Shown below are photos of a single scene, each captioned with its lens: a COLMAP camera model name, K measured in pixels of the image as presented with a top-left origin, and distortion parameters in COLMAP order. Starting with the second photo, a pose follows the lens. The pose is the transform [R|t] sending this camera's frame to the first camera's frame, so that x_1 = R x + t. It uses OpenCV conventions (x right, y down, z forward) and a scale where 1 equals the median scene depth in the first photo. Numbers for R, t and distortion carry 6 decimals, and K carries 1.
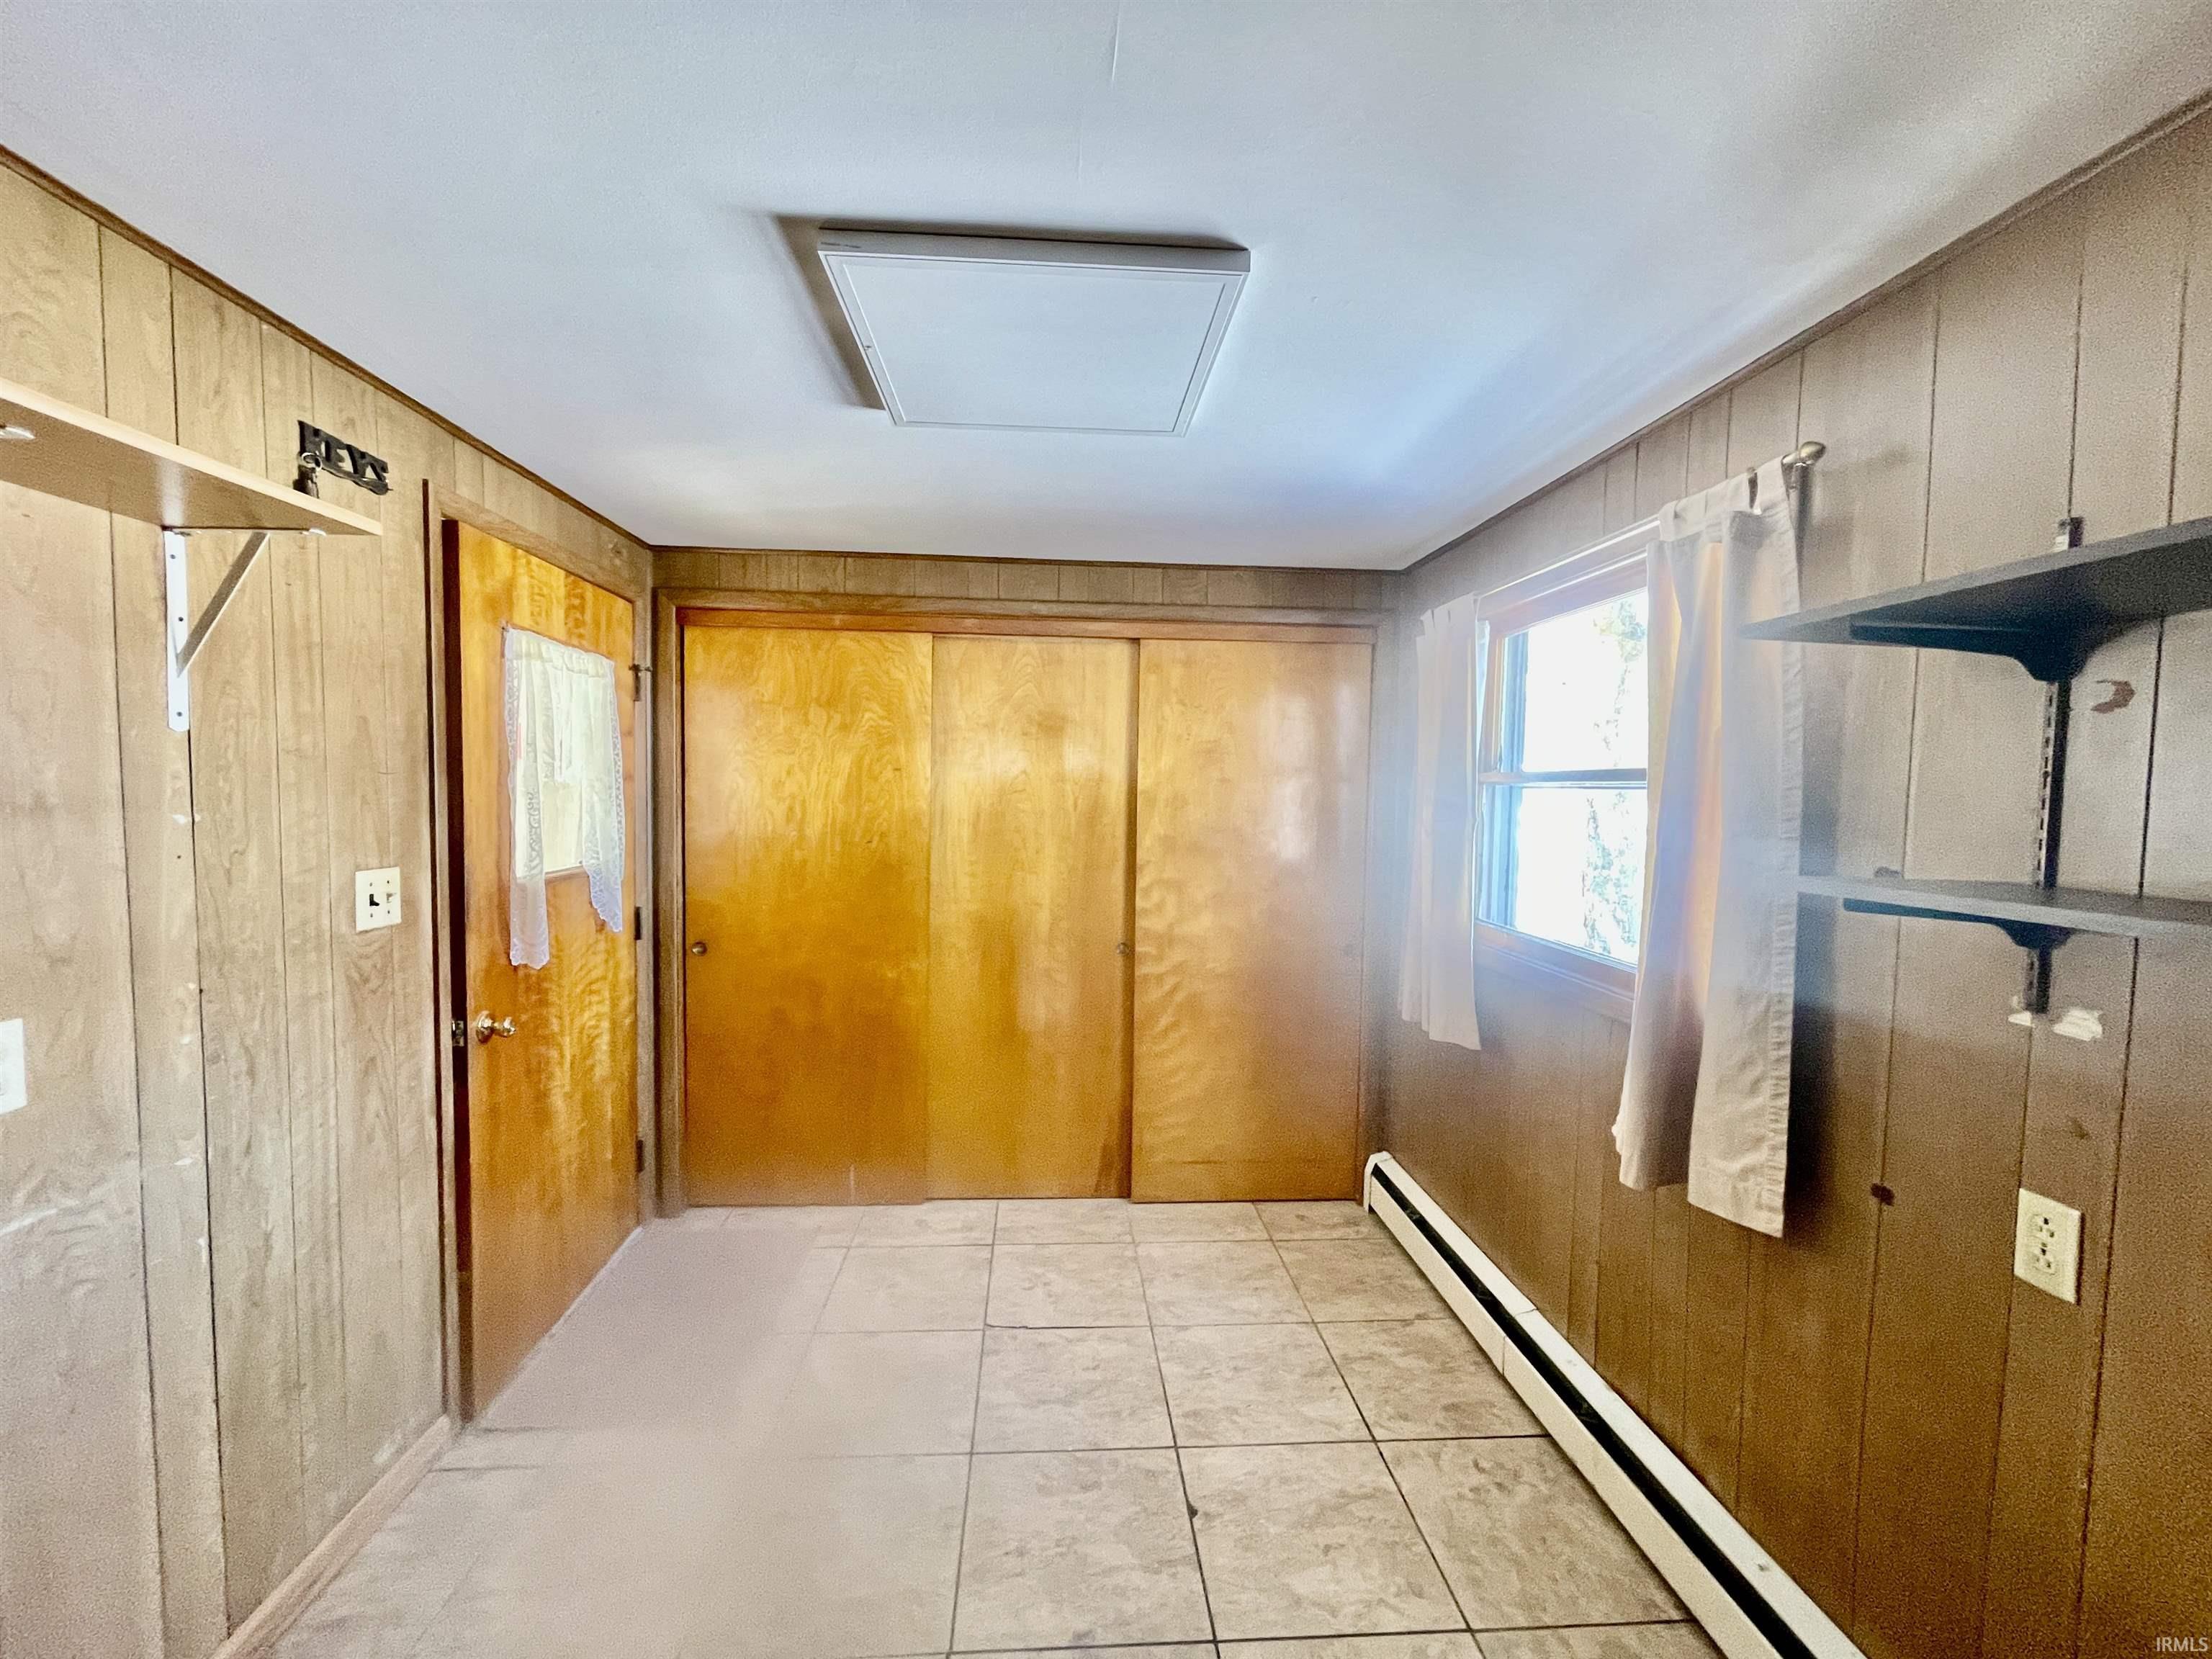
lens RADIAL K [[886.4, 0, 1100.8], [0, 886.4, 834.6], [0, 0, 1]] dist [-0.000109, -0.000012]
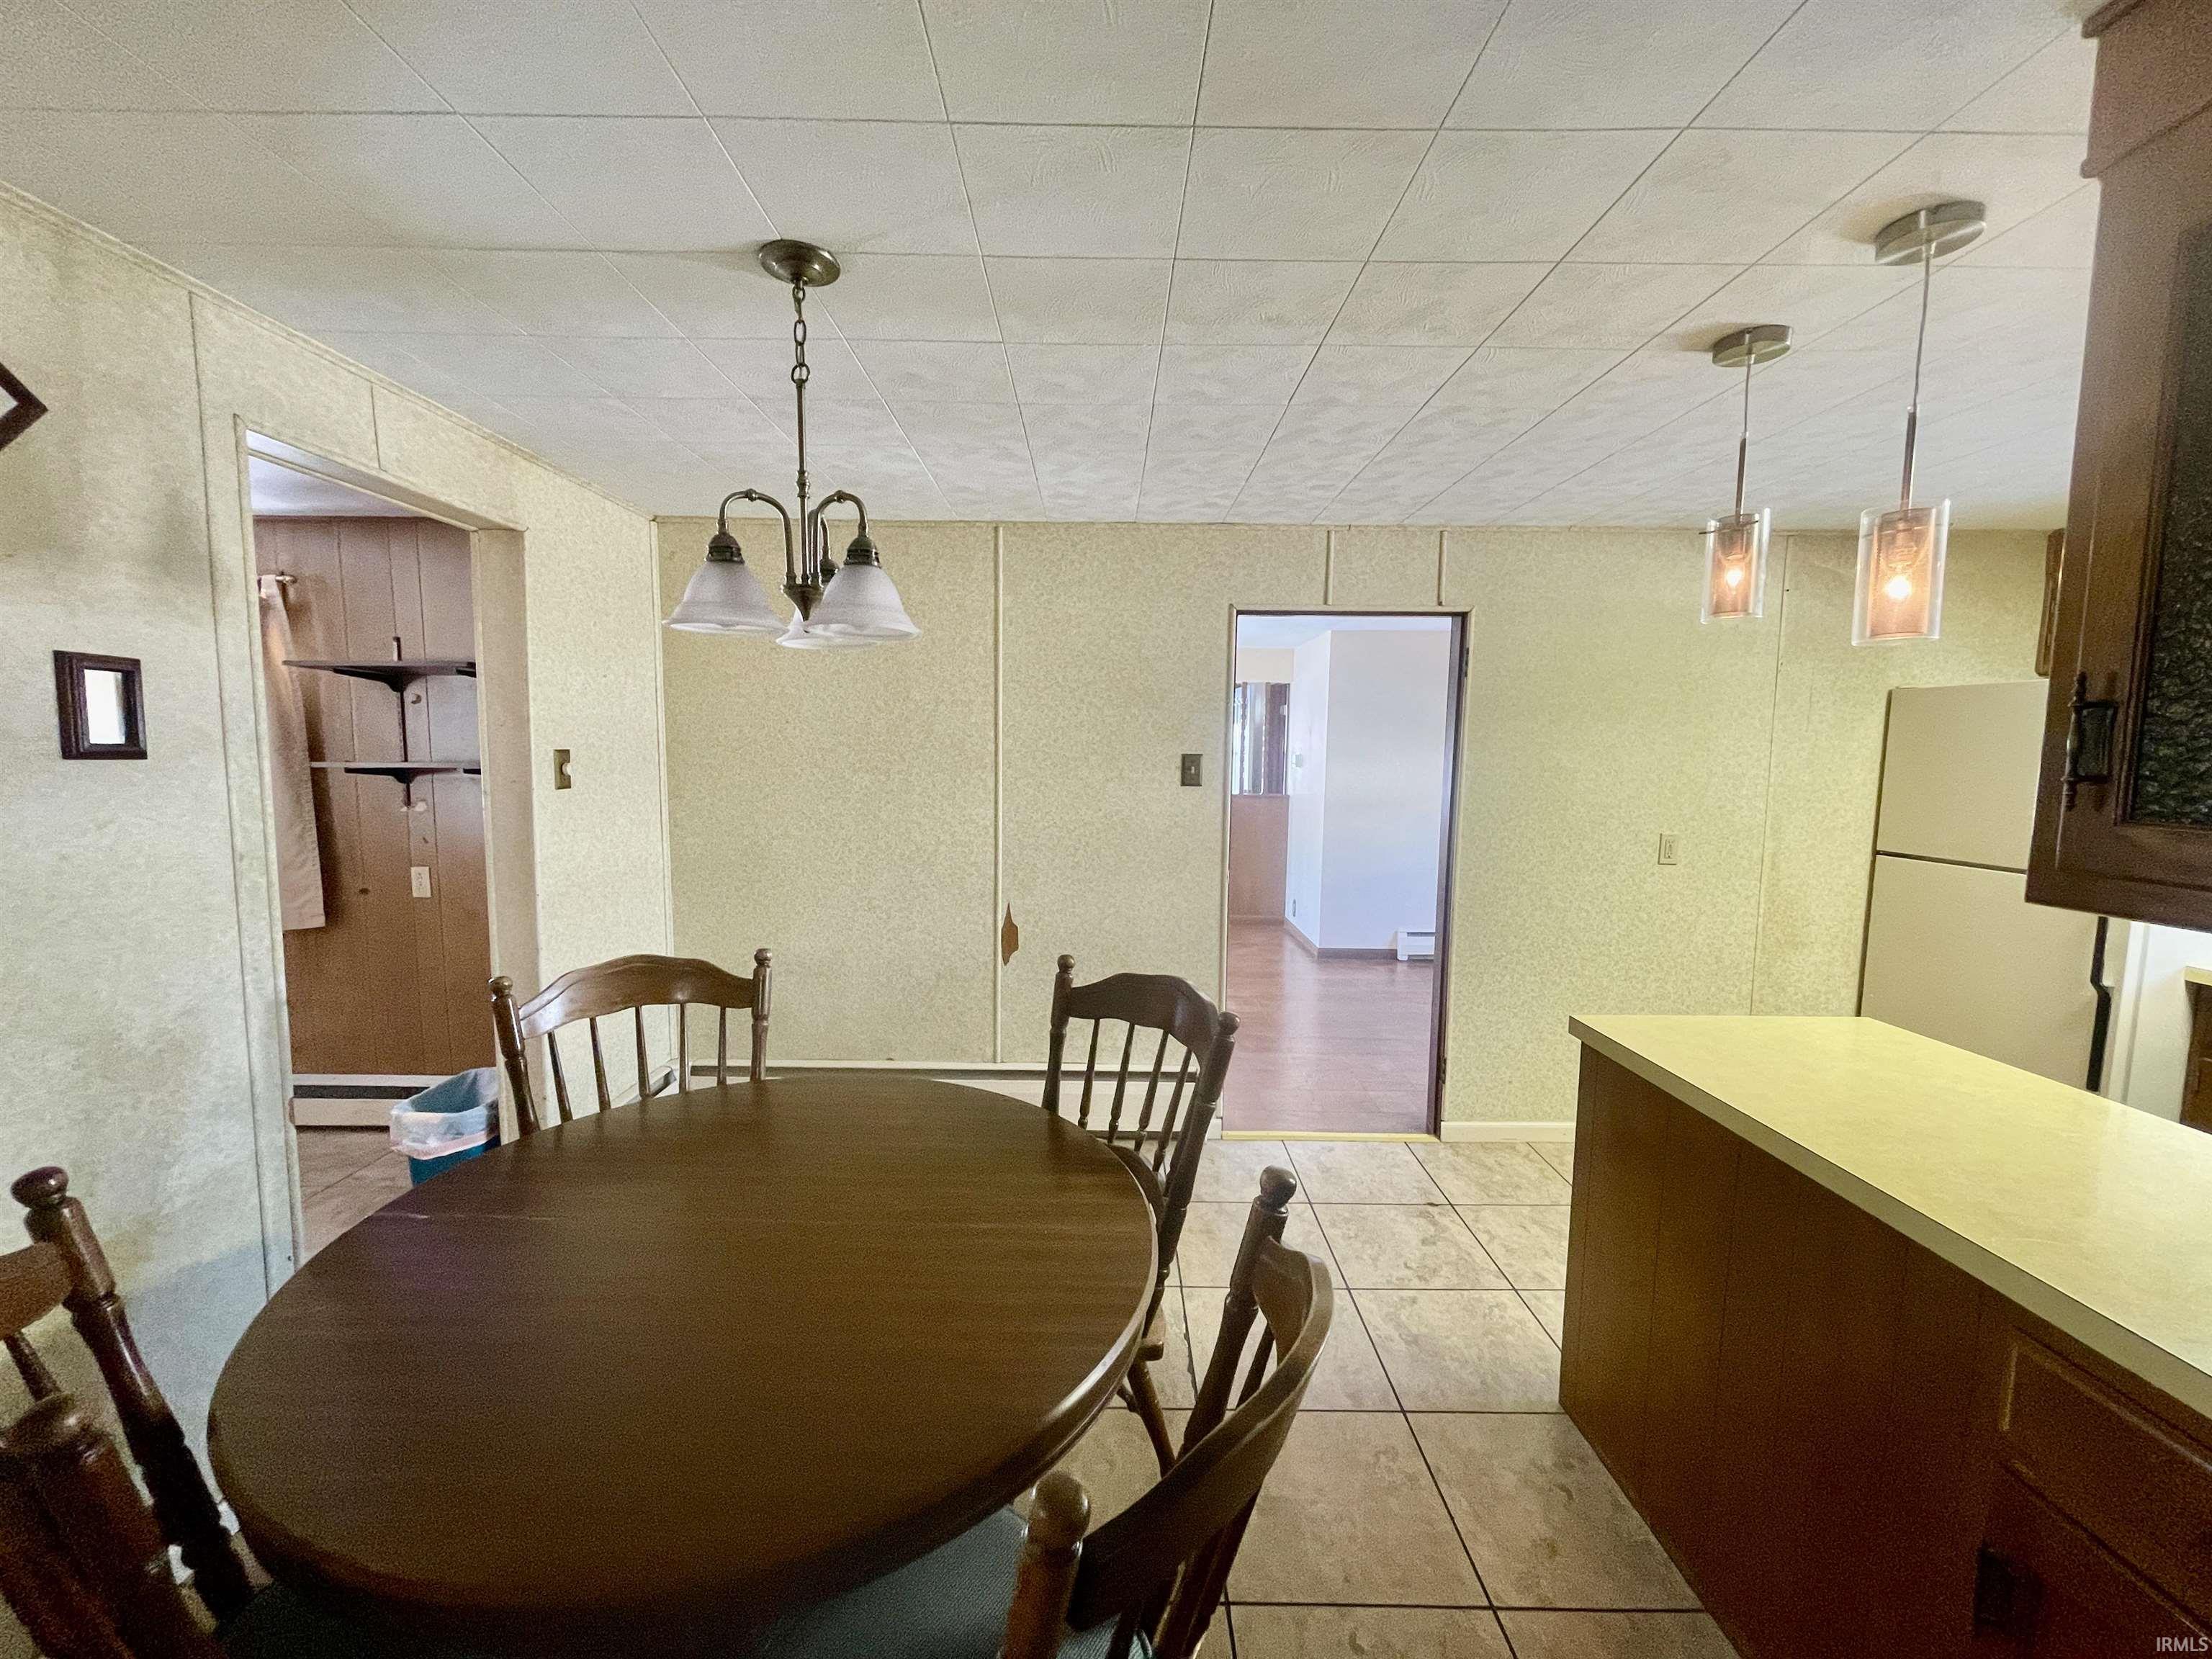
lens RADIAL K [[886.4, 0, 1097.4], [0, 886.4, 831.4], [0, 0, 1]] dist [-0.000109, -0.000012]
pose [[0.079721, -0.110305, 0.990695, -1.623495], [0.046350, 0.993194, 0.106853, 0.076480], [-0.995739, 0.037401, 0.084291, -1.467524]]
